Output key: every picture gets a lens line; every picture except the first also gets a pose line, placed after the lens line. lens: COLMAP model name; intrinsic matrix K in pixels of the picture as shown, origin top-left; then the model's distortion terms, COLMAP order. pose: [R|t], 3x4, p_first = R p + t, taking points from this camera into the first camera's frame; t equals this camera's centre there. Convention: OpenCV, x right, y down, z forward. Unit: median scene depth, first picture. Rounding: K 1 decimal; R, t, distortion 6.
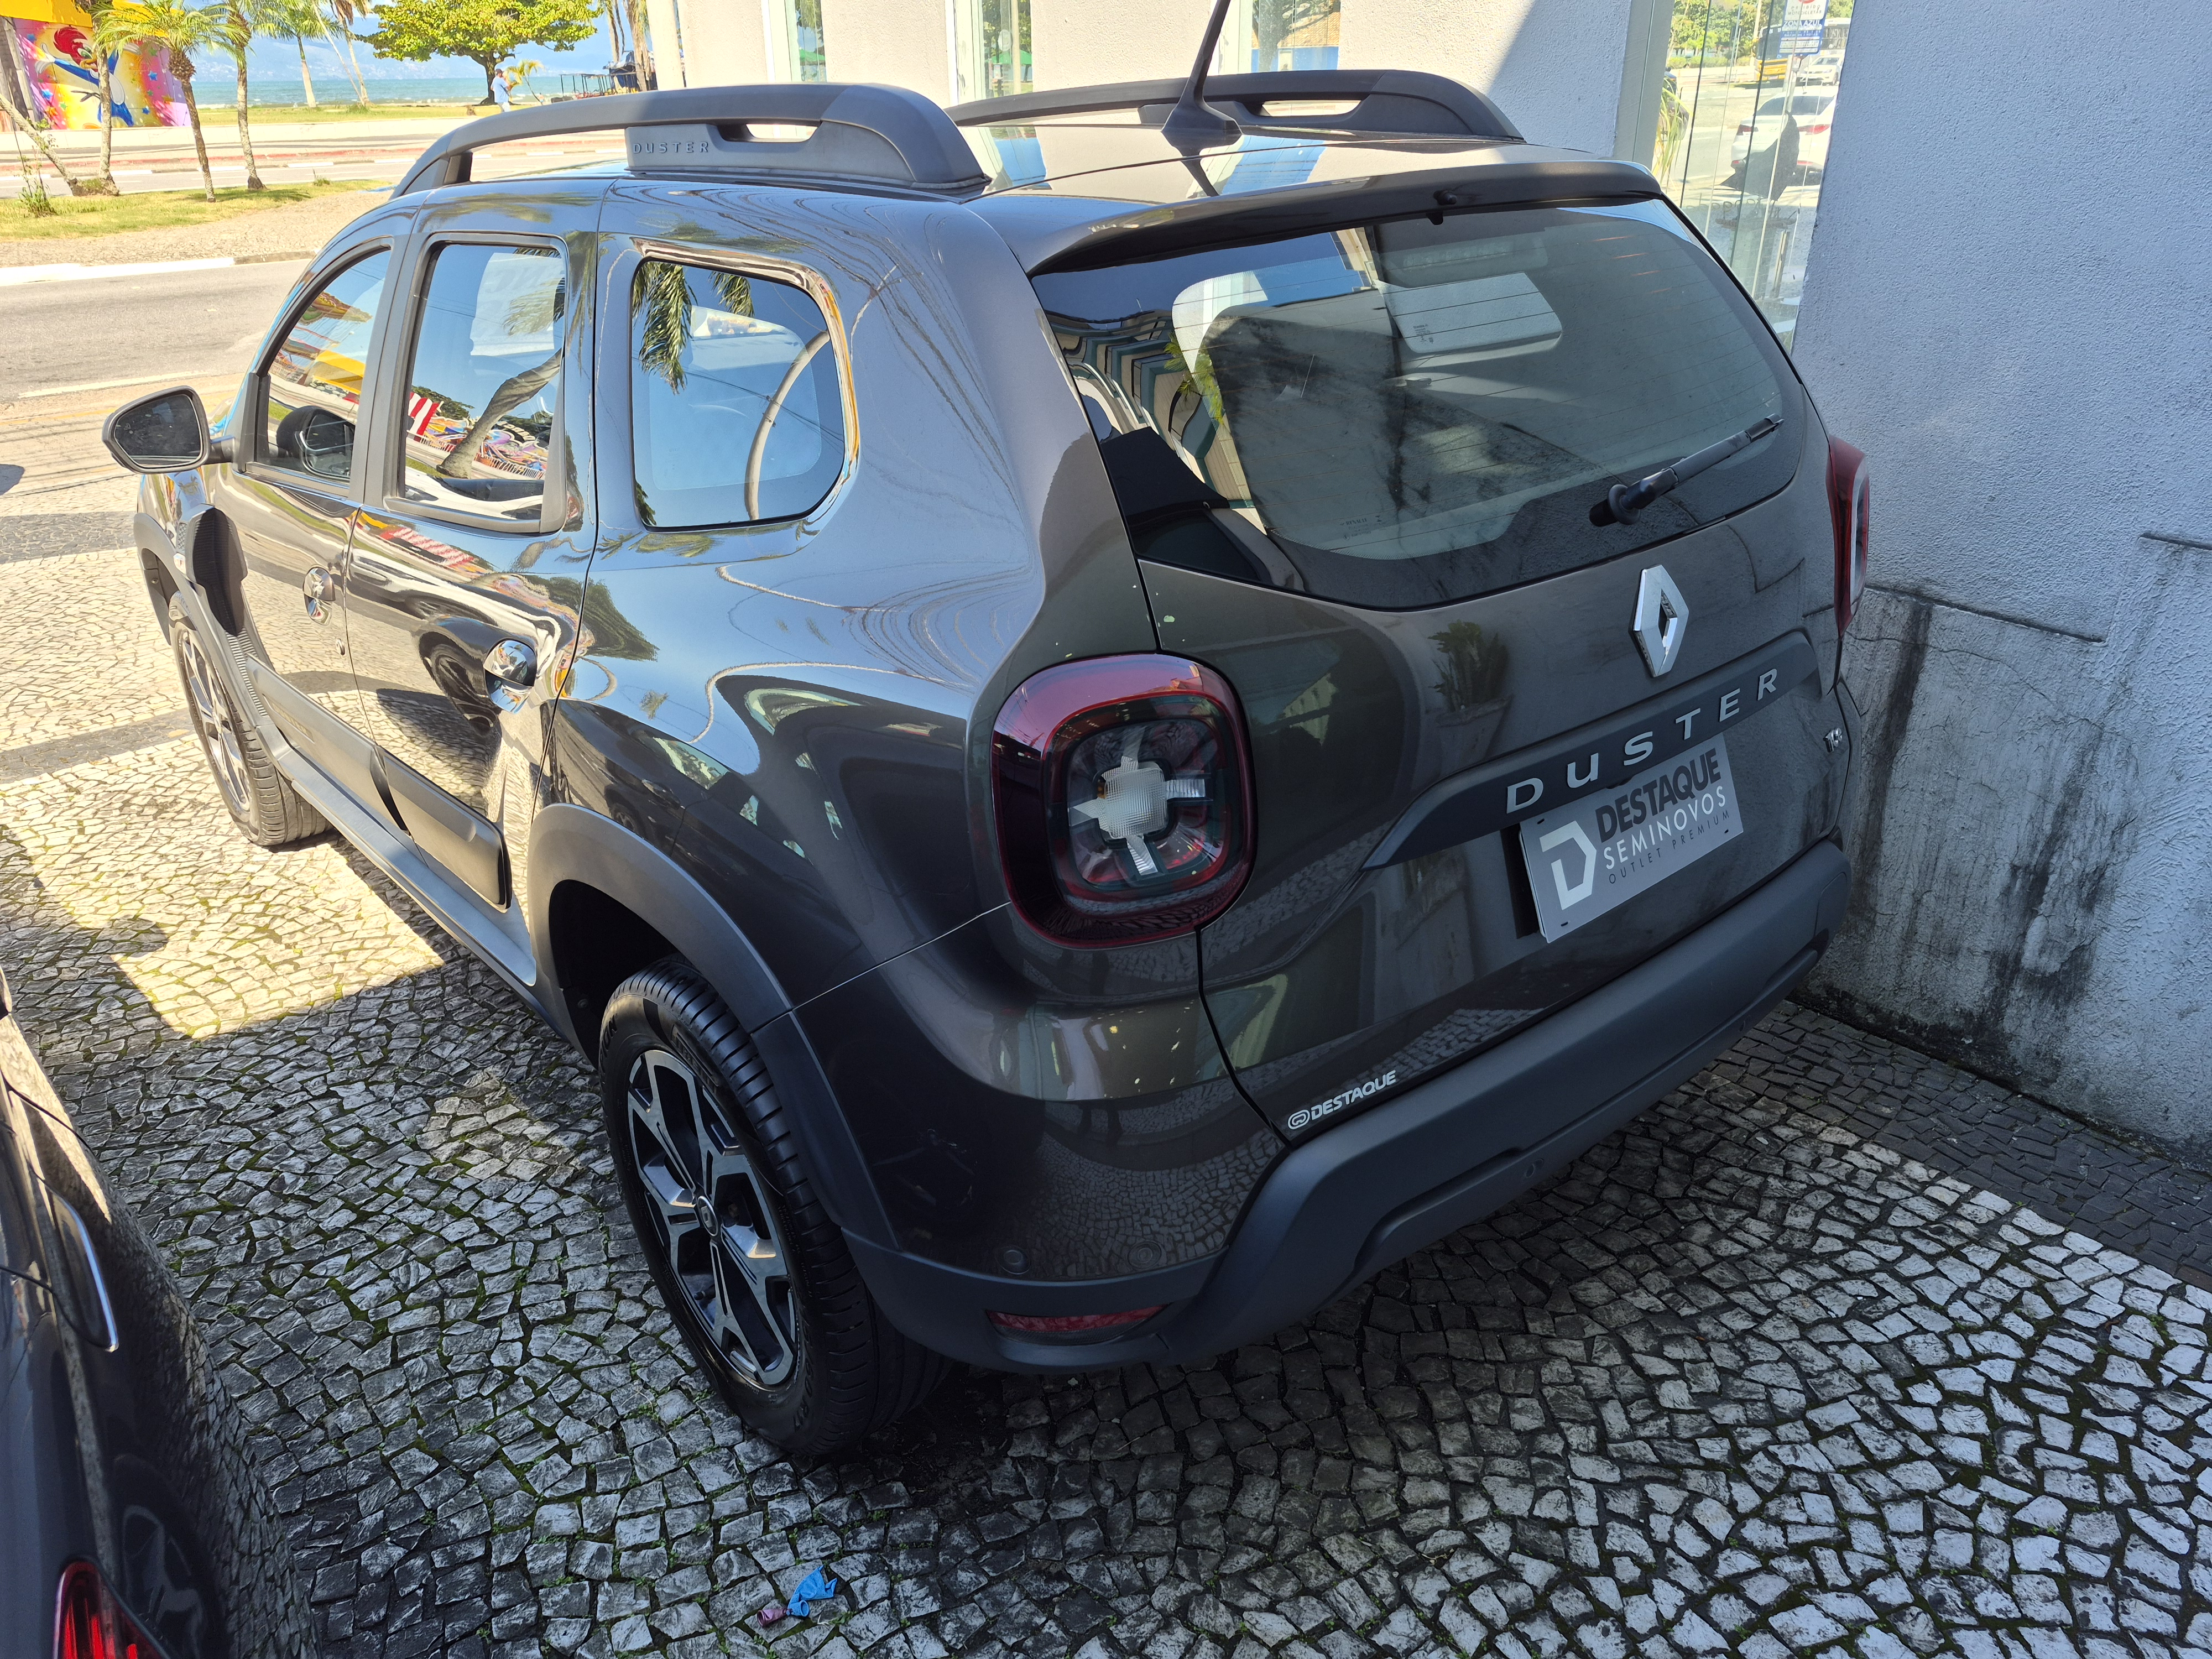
lens RADIAL K [[1551.4, 0, 1106.7], [0, 1551.4, 815.3], [0, 0, 1]] dist [0.027000, -0.005346]
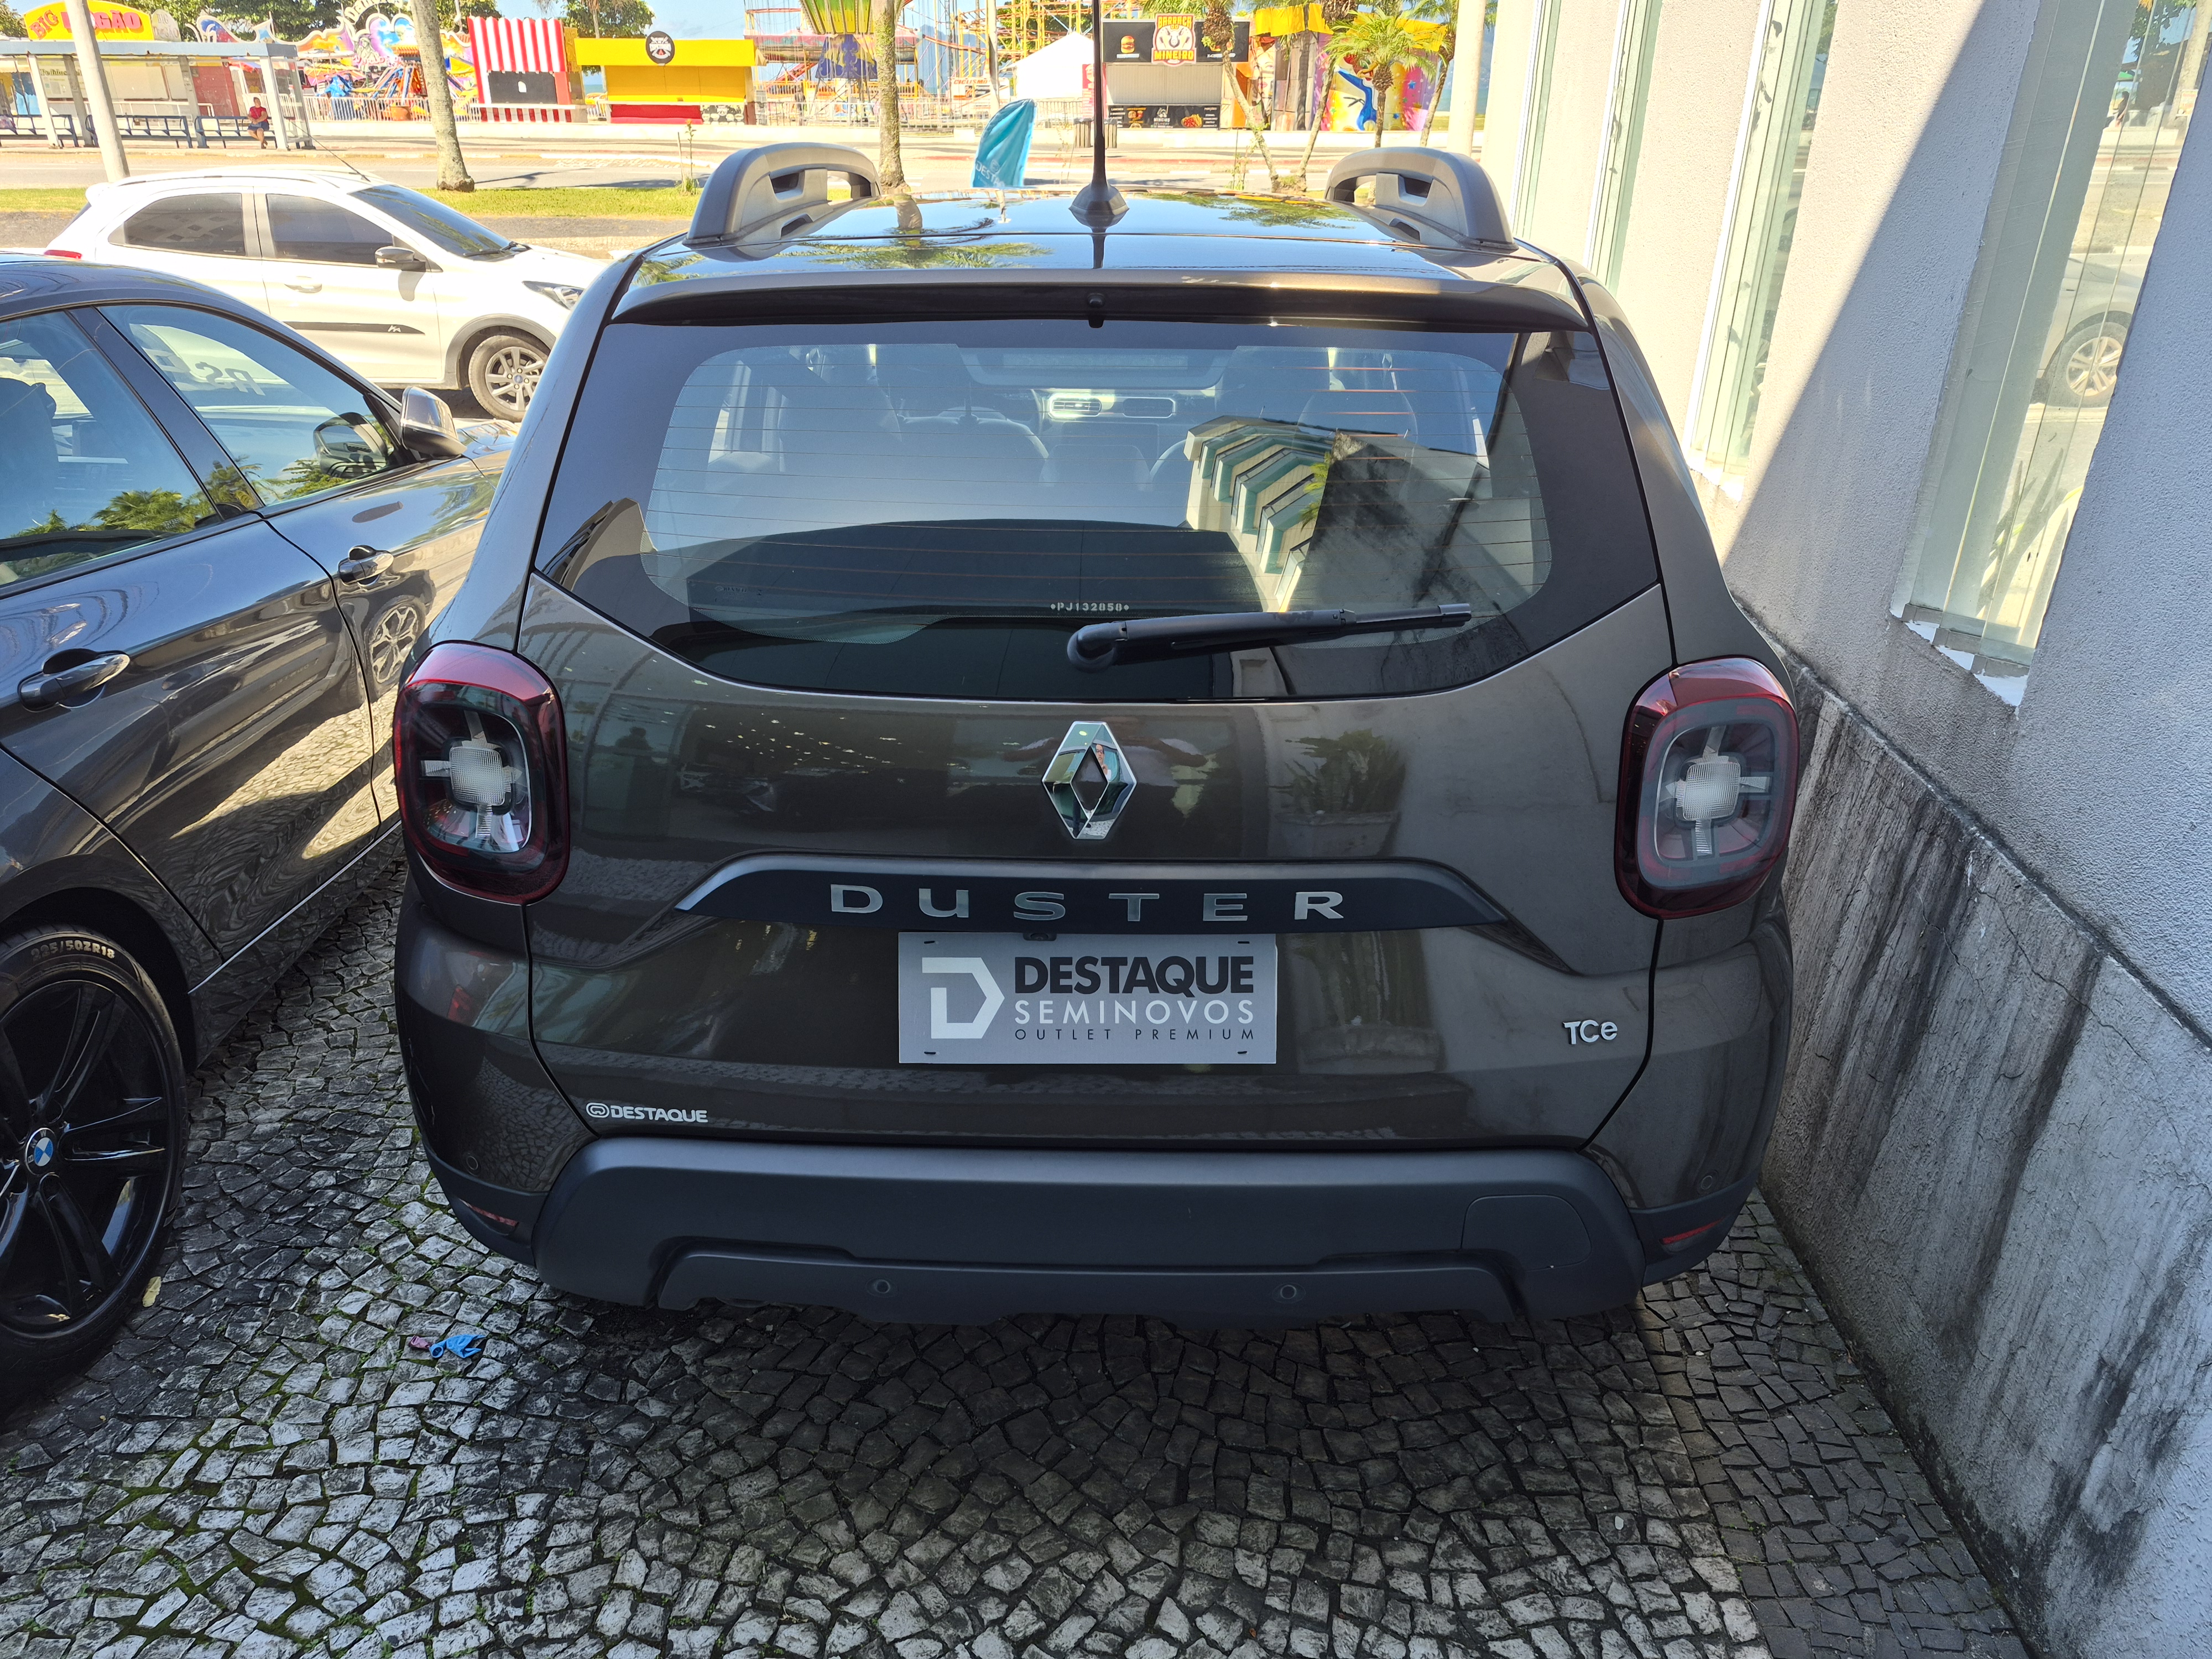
lens RADIAL K [[1551.4, 0, 1108.0], [0, 1551.4, 841.4], [0, 0, 1]] dist [0.027000, -0.005346]
pose [[0.759242, 0.298822, -0.578149, 0.741301], [-0.299947, 0.949050, 0.096626, -0.149445], [0.577566, 0.100052, 0.810190, 0.228373]]
